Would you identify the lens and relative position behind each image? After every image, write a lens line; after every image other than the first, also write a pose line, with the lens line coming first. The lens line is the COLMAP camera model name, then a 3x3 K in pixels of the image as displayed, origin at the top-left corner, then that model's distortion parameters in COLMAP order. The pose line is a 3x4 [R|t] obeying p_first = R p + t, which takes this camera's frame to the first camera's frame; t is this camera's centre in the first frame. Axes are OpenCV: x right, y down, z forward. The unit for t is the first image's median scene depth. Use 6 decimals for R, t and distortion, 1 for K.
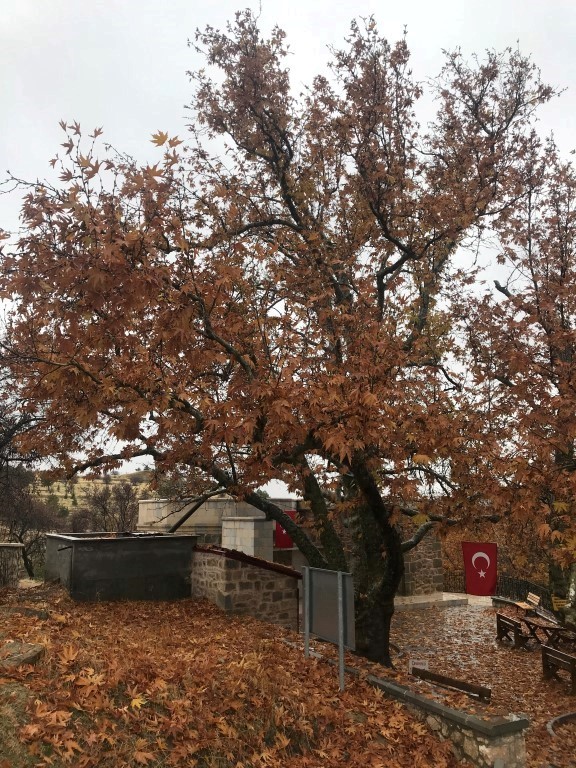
lens RADIAL K [[626.9, 0, 285.9], [0, 626.9, 374.8], [0, 0, 1]] dist [0.032747, -0.027573]
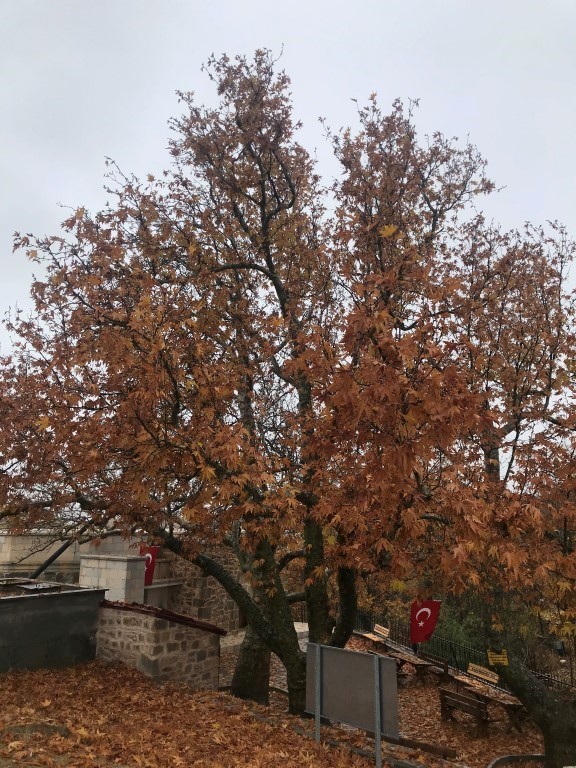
lens RADIAL K [[623.8, 0, 287.4], [0, 623.8, 373.4], [0, 0, 1]] dist [0.042029, -0.046799]
pose [[0.938853, 0.093823, 0.331290, -0.253486], [-0.087094, 0.995580, -0.035135, -0.047521], [-0.333122, 0.004133, 0.942875, 0.075116]]
